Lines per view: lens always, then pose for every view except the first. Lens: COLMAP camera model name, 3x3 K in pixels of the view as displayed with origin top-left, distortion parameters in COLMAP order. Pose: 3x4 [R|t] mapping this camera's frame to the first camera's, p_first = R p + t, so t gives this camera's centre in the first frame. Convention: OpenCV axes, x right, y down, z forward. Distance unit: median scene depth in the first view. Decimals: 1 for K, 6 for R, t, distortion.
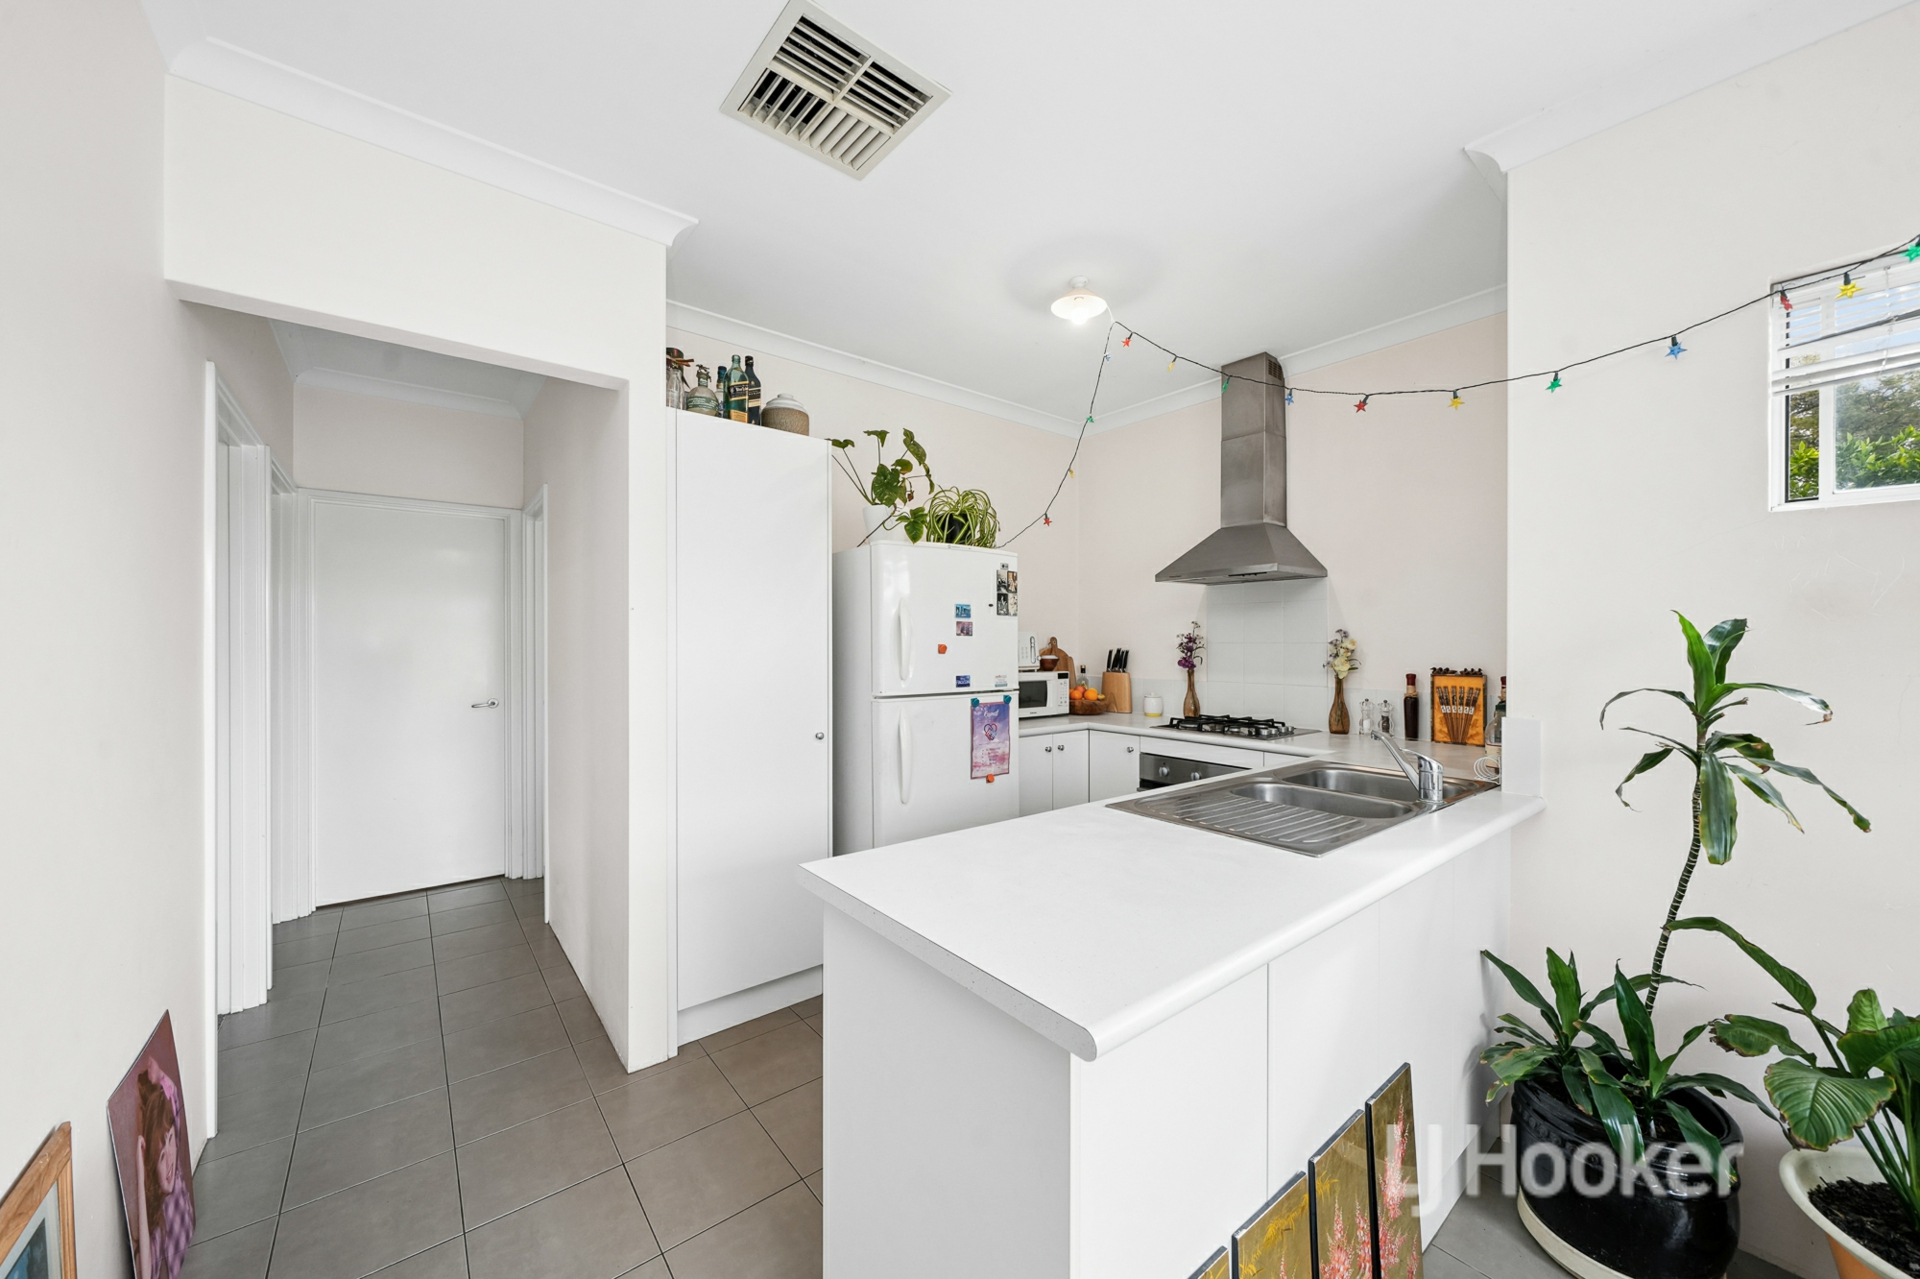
lens RADIAL K [[692.9, 0, 949.5], [0, 692.9, 644.9], [0, 0, 1]] dist [-0.002223, -0.000354]
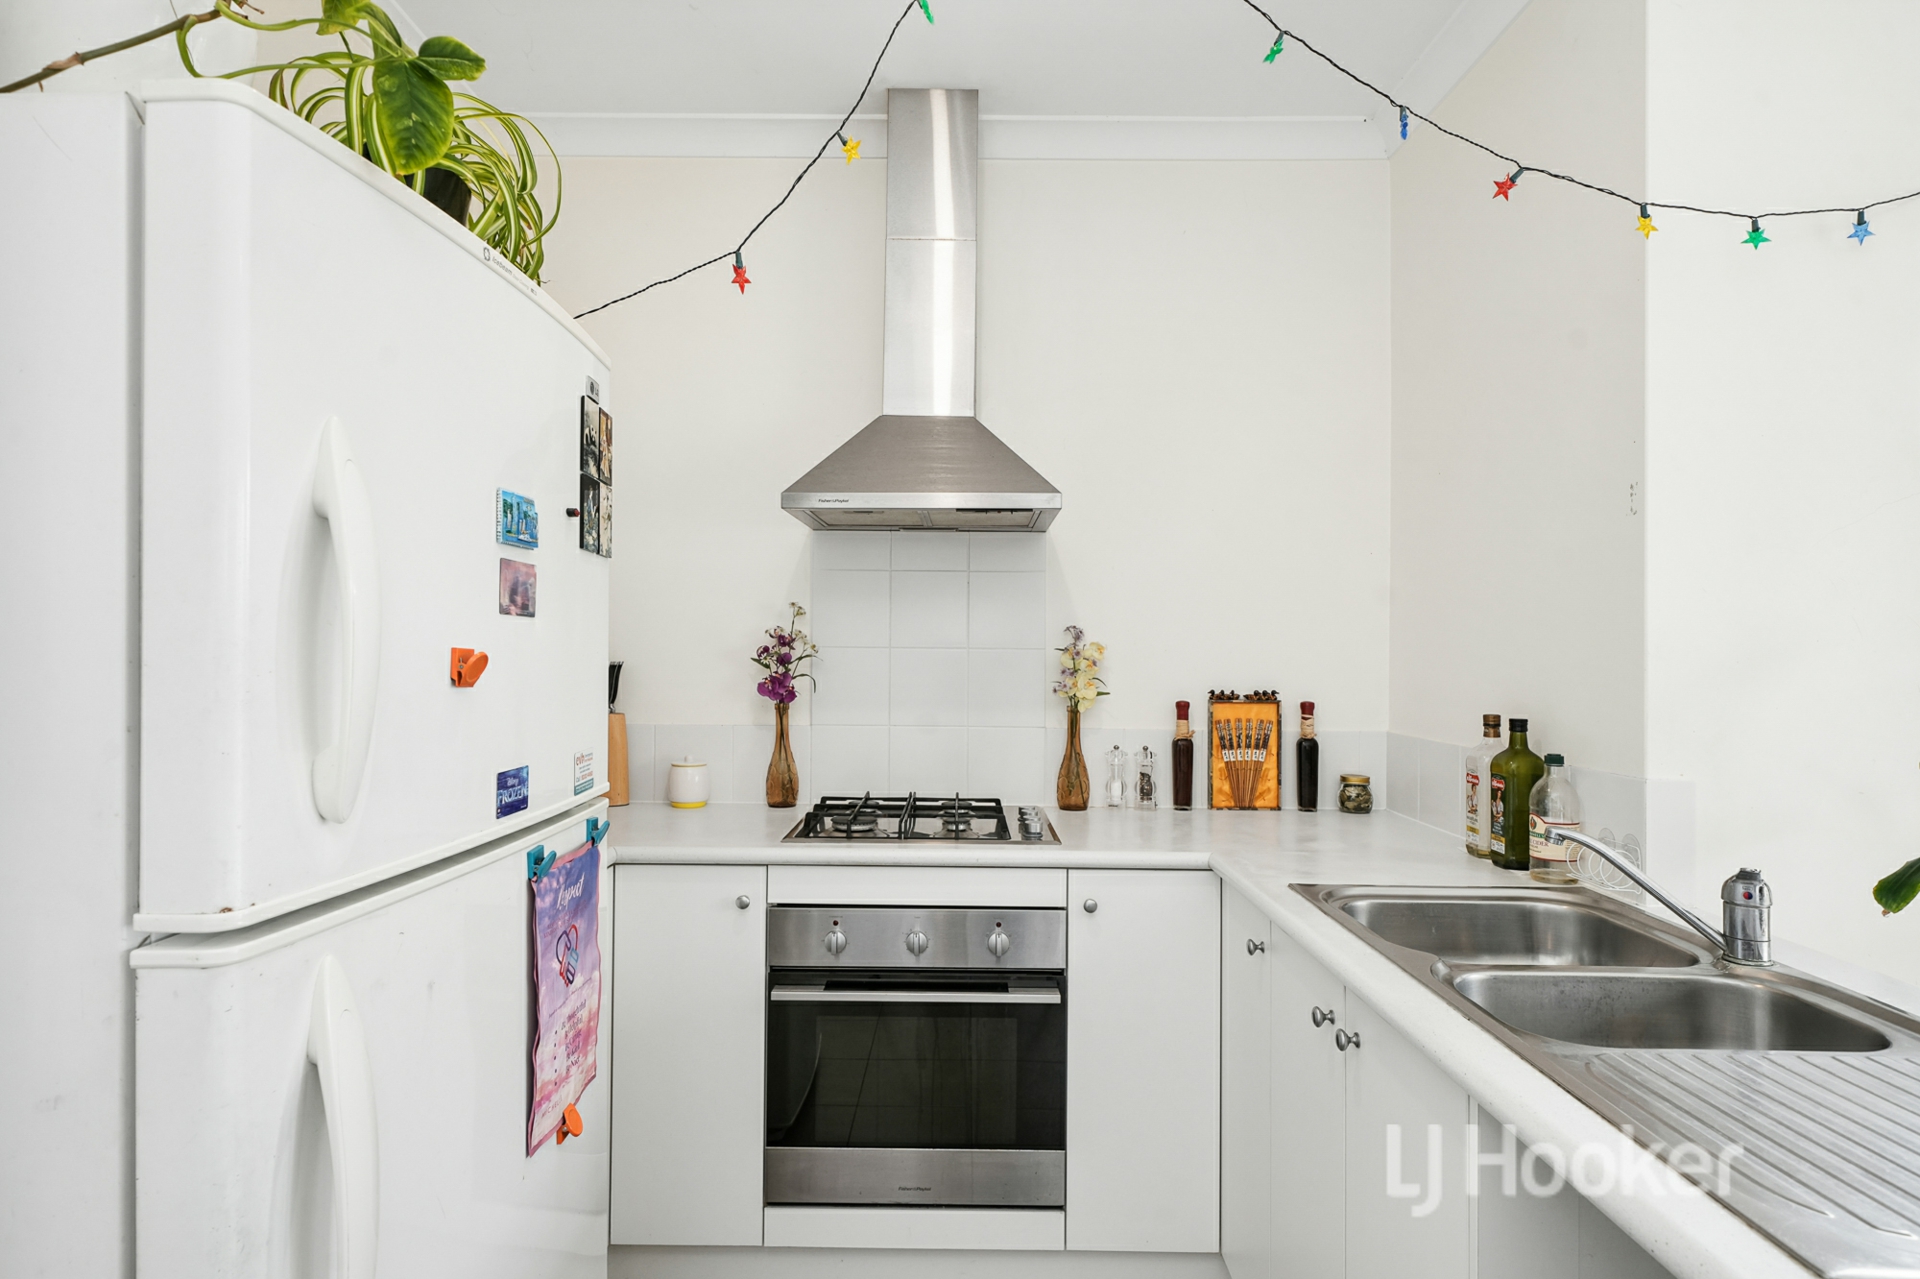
lens RADIAL K [[1025.7, 0, 960.0], [0, 1025.7, 639.5], [0, 0, 1]] dist [-0.002945, -0.000911]
pose [[0.620822, 0.013099, 0.783842, -0.172301], [-0.006273, 0.999911, -0.011742, -0.000755], [-0.783926, 0.002373, 0.620849, 0.609427]]
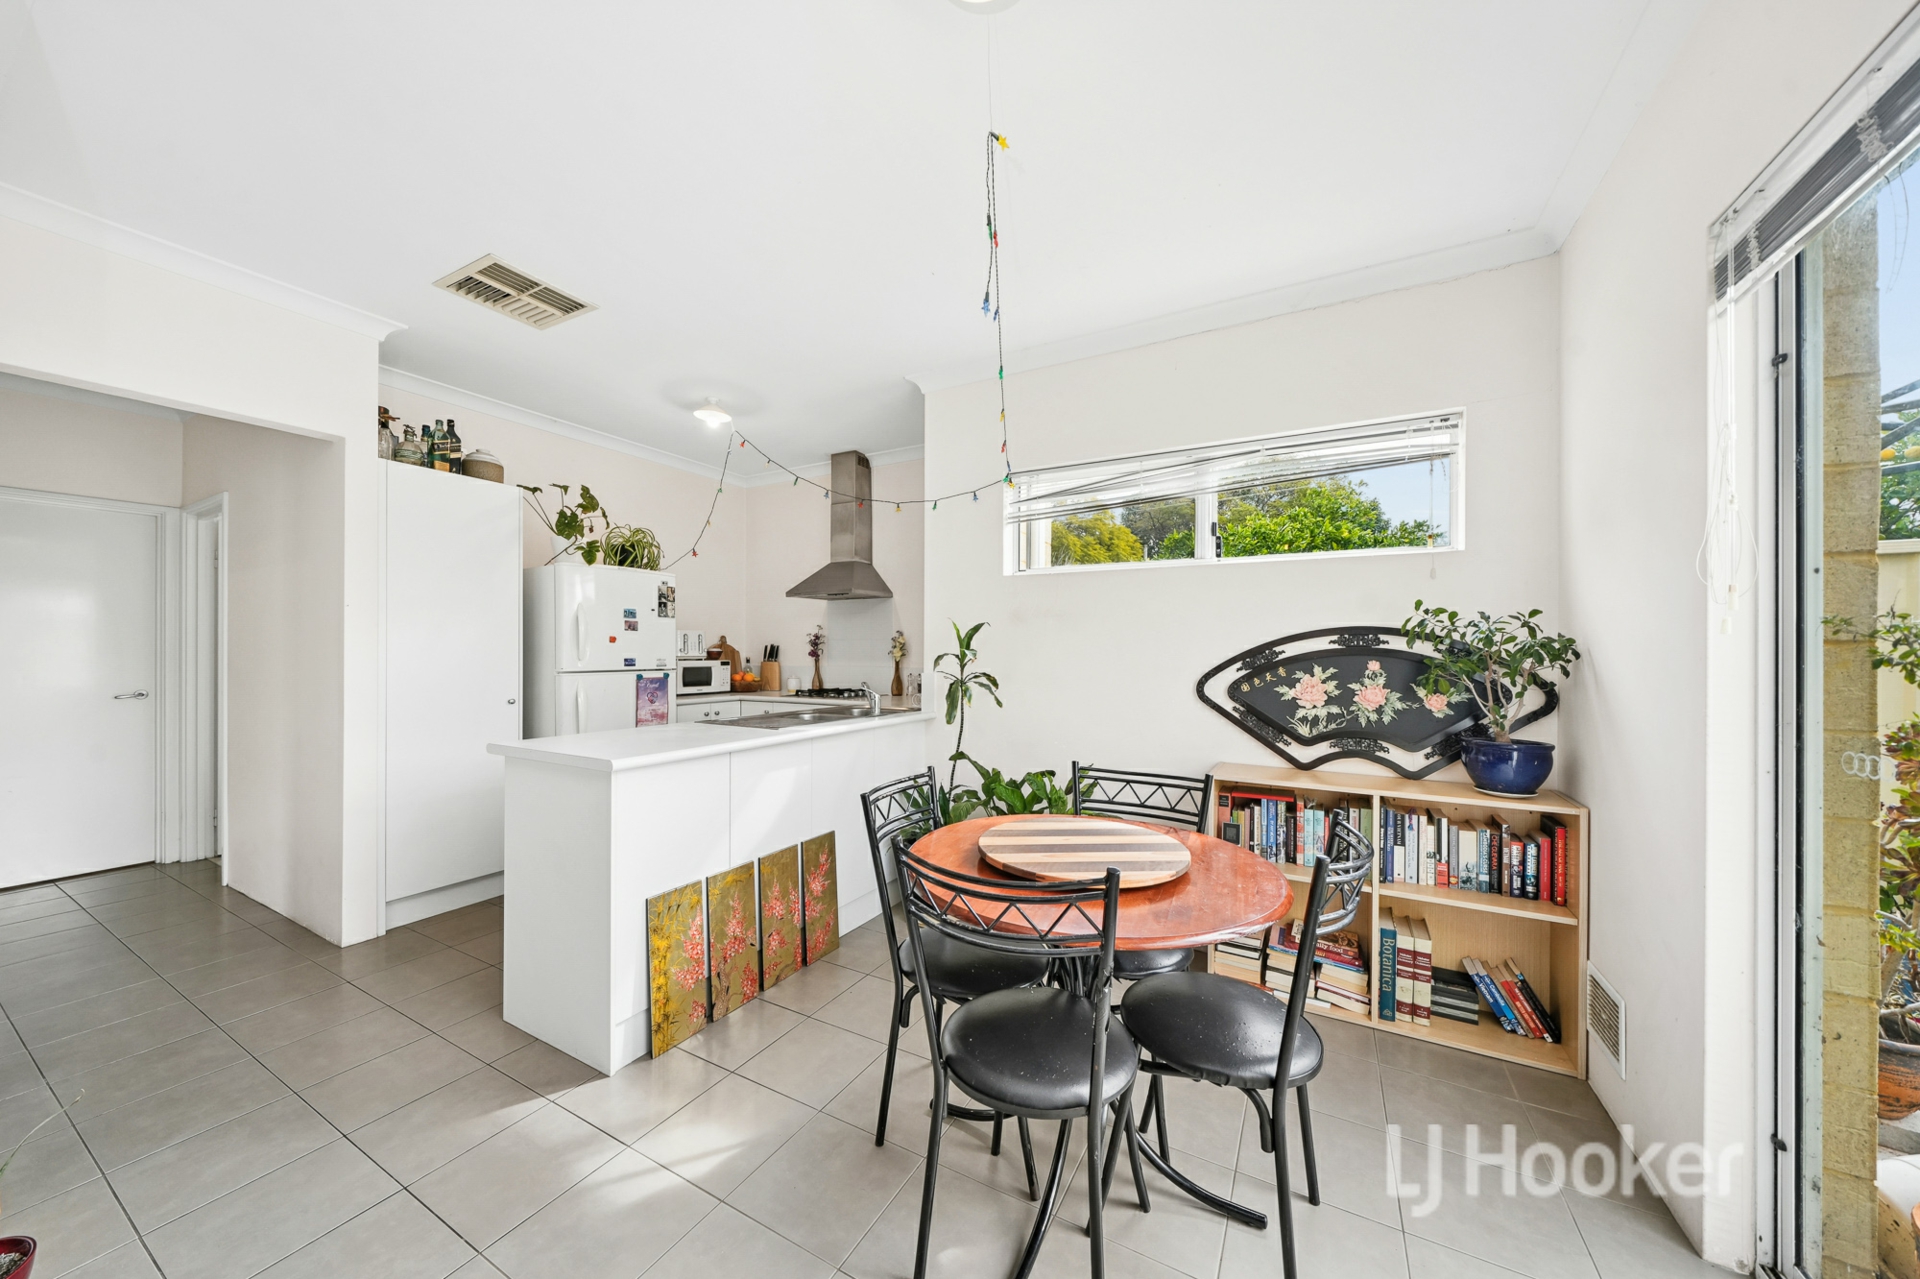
lens RADIAL K [[657.2, 0, 952.3], [0, 657.2, 648.7], [0, 0, 1]] dist [0.000218, -0.000025]
pose [[0.926219, 0.002169, 0.376980, 0.121058], [0.000021, 0.999983, -0.005806, 0.031126], [-0.376986, 0.005385, 0.926203, -0.499685]]
